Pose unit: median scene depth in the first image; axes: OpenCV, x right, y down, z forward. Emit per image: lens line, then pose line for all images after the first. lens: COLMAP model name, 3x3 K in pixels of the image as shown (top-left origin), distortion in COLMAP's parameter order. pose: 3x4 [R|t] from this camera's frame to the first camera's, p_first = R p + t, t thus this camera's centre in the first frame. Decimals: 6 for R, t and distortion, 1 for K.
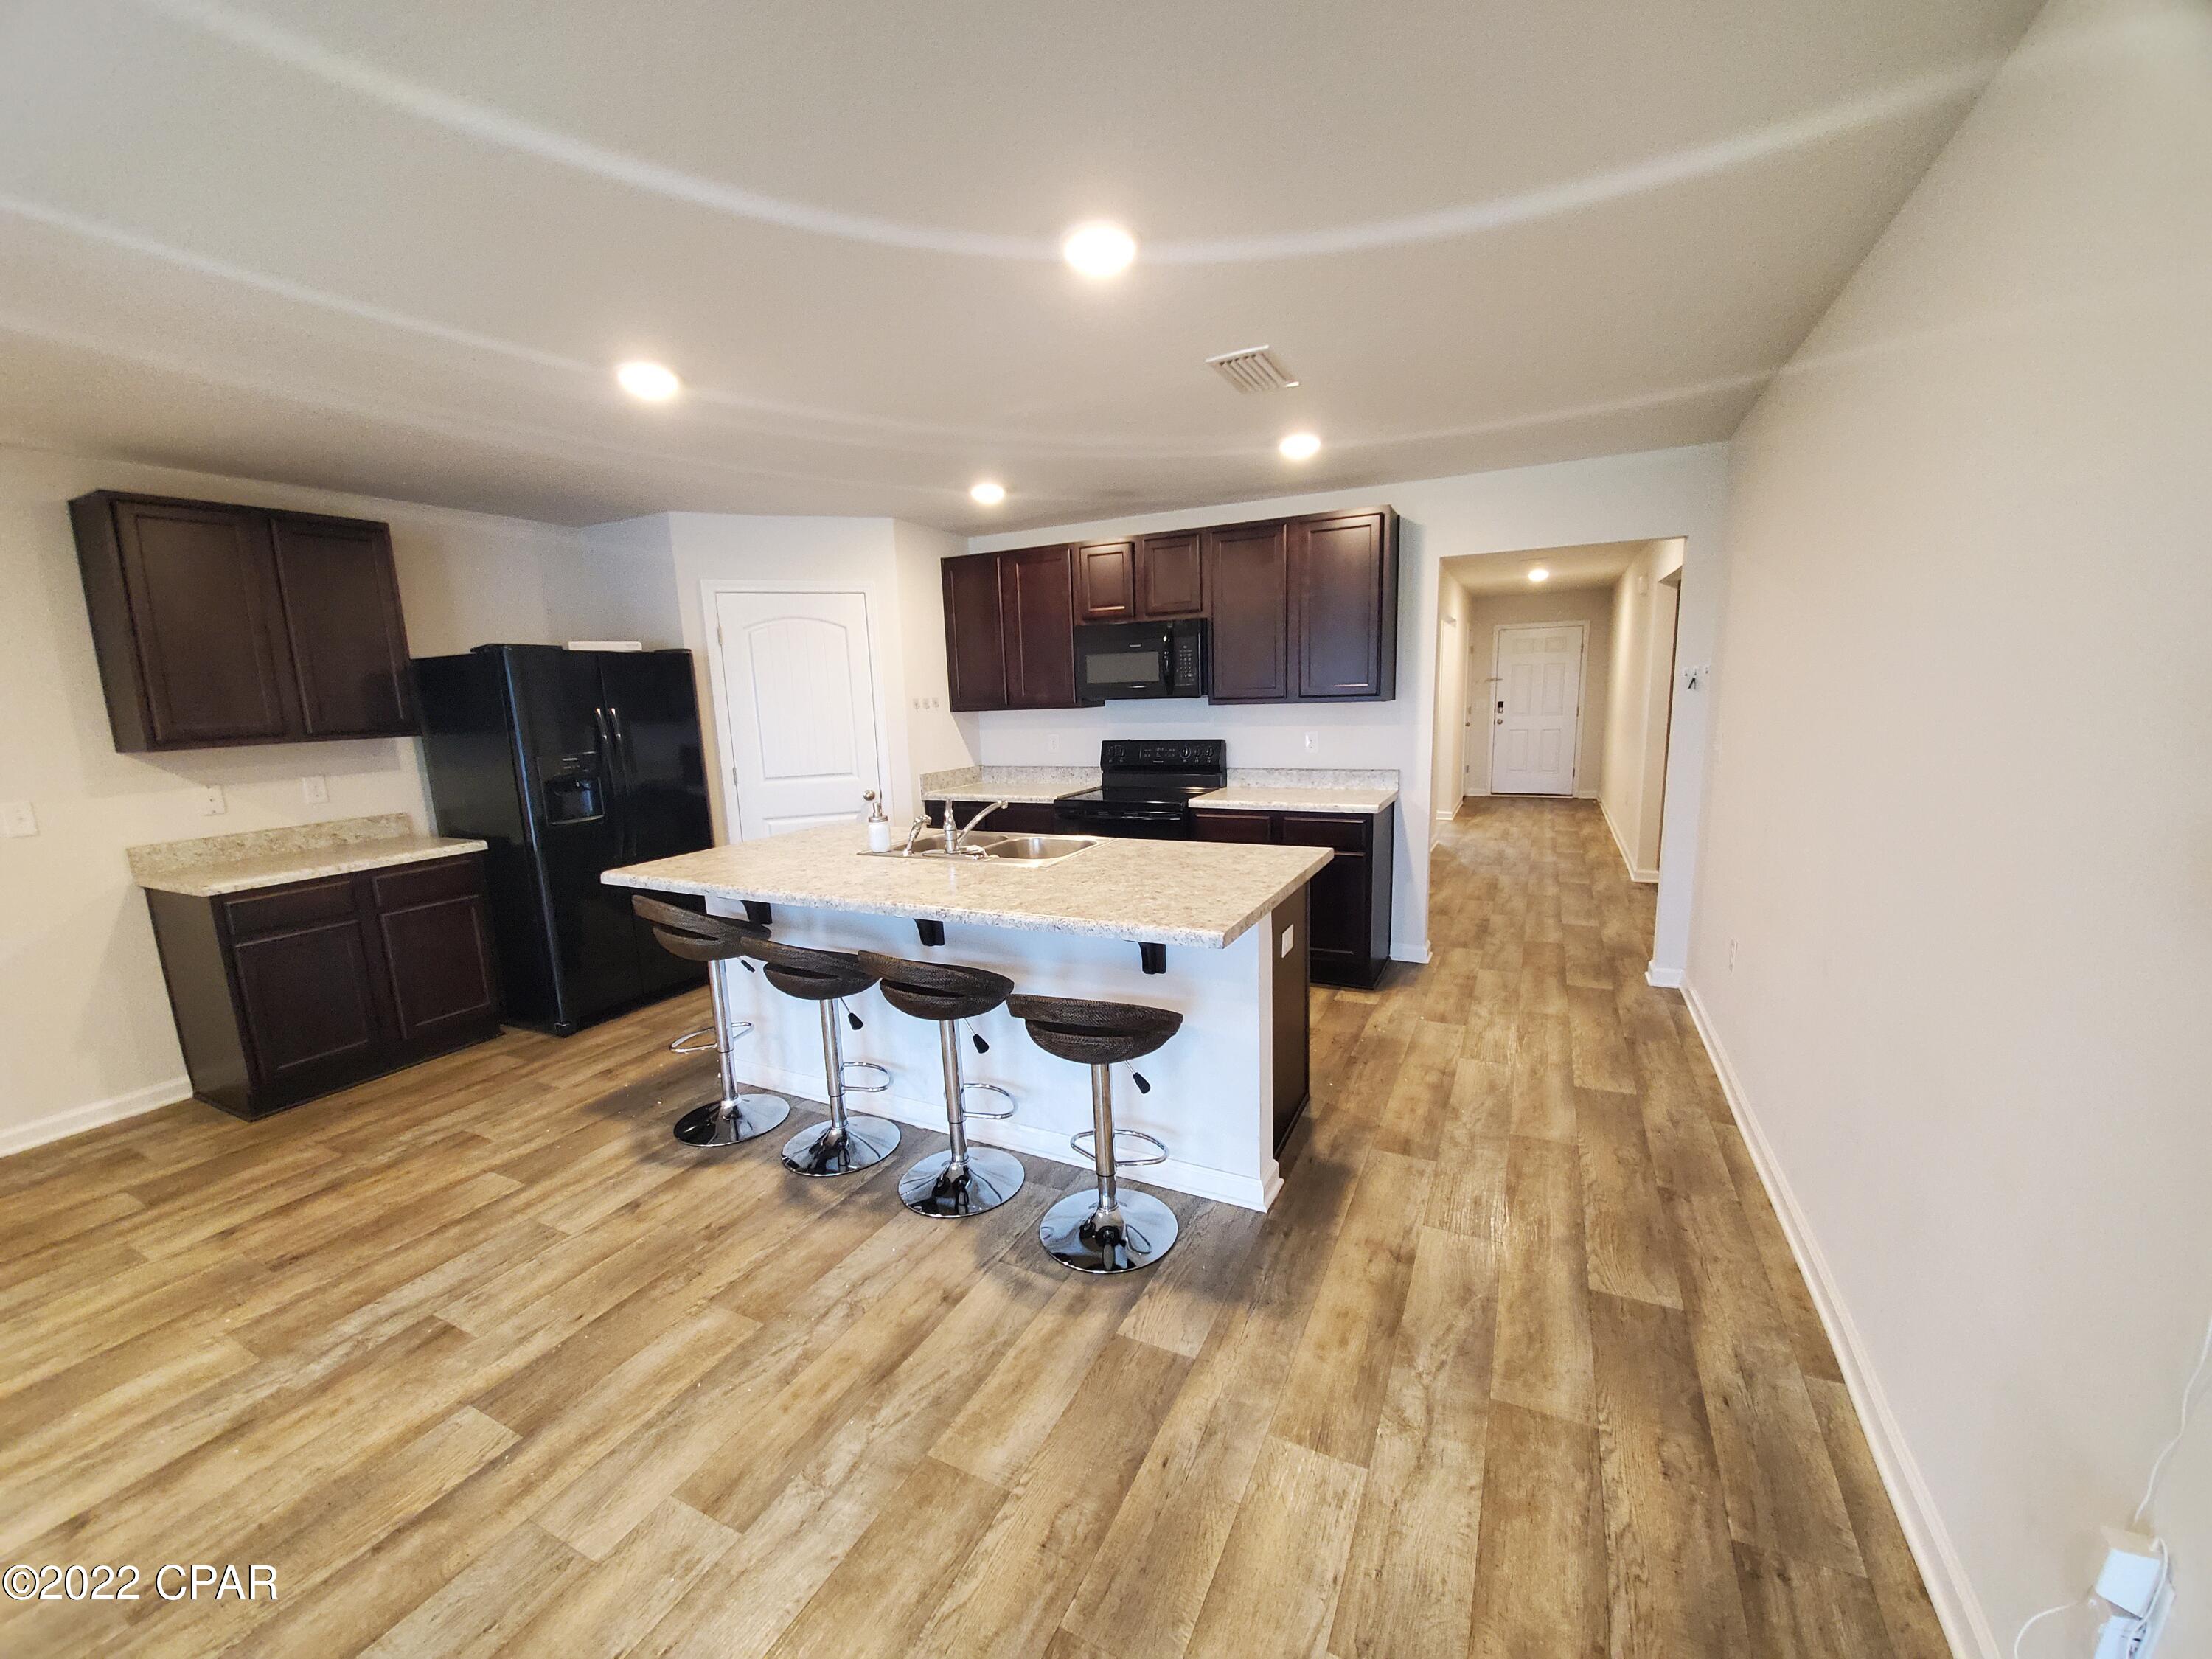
lens RADIAL K [[860.1, 0, 1113.4], [0, 860.1, 846.3], [0, 0, 1]] dist [-0.018411, -0.006568]
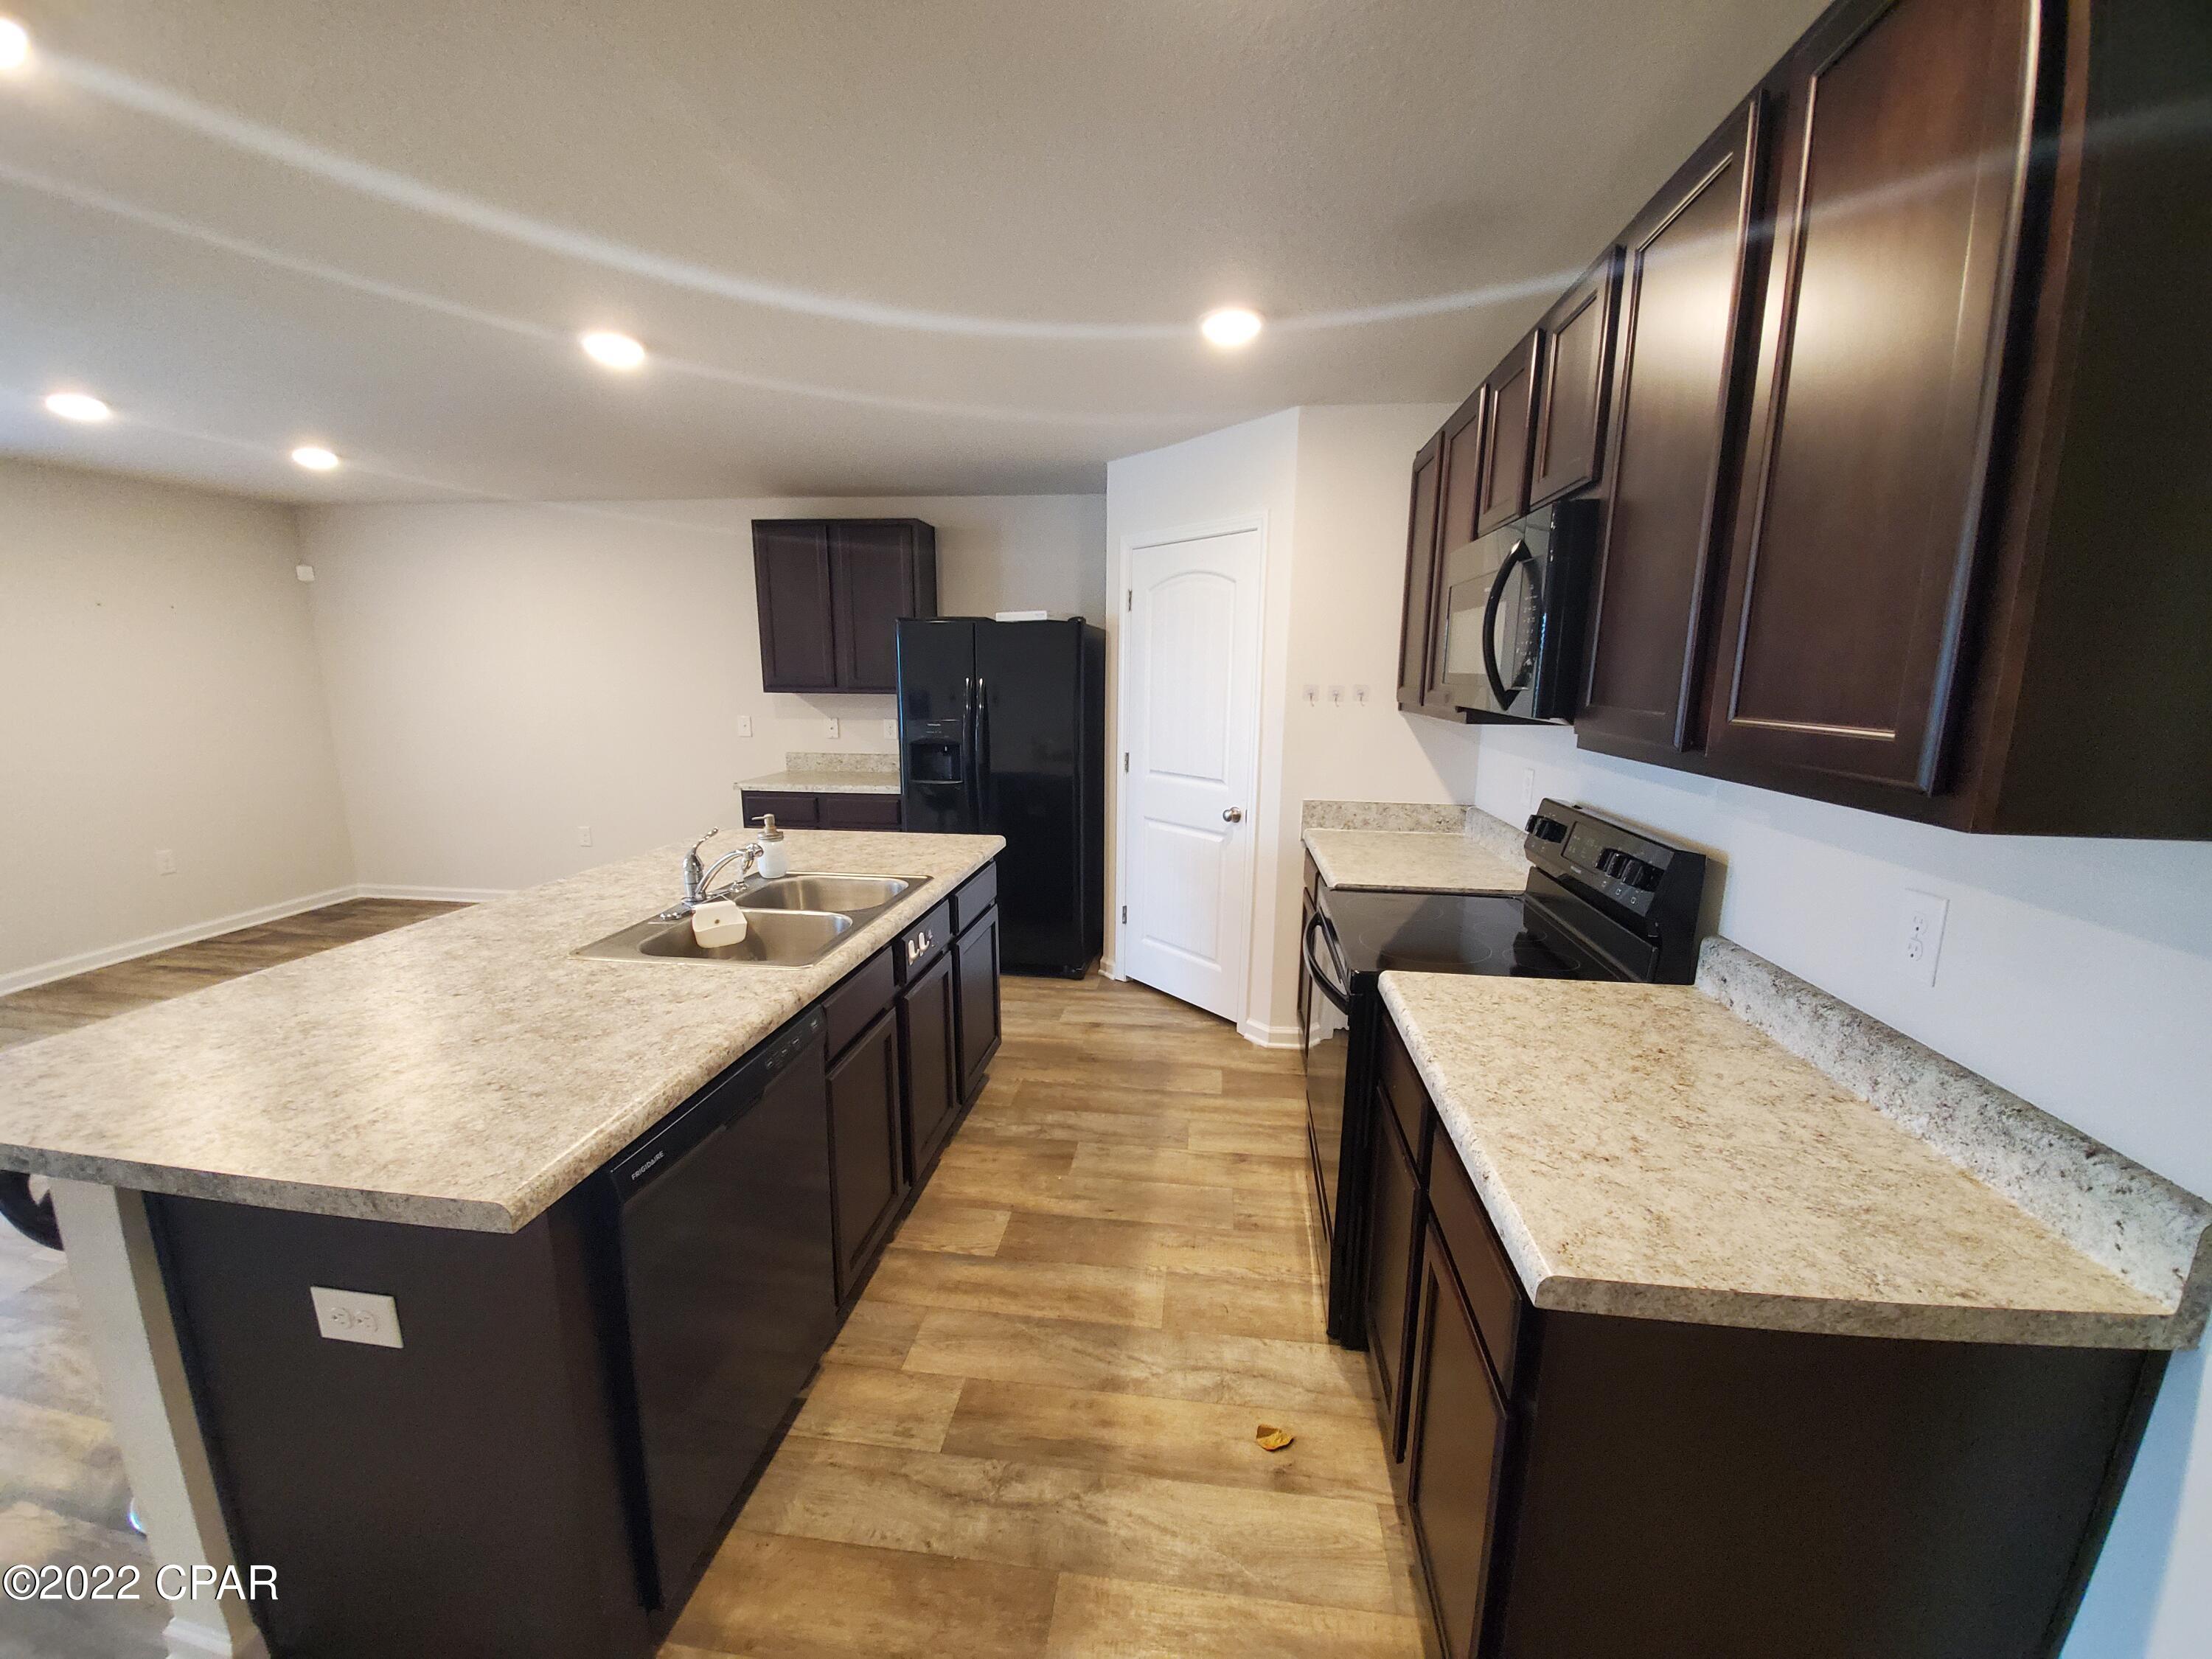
lens RADIAL K [[860.1, 0, 1137.0], [0, 860.1, 890.3], [0, 0, 1]] dist [-0.018411, -0.006568]
pose [[0.326959, 0.265705, -0.906917, 0.618894], [-0.190226, 0.958523, 0.212244, -0.222564], [0.925695, 0.103124, 0.363942, 1.059908]]
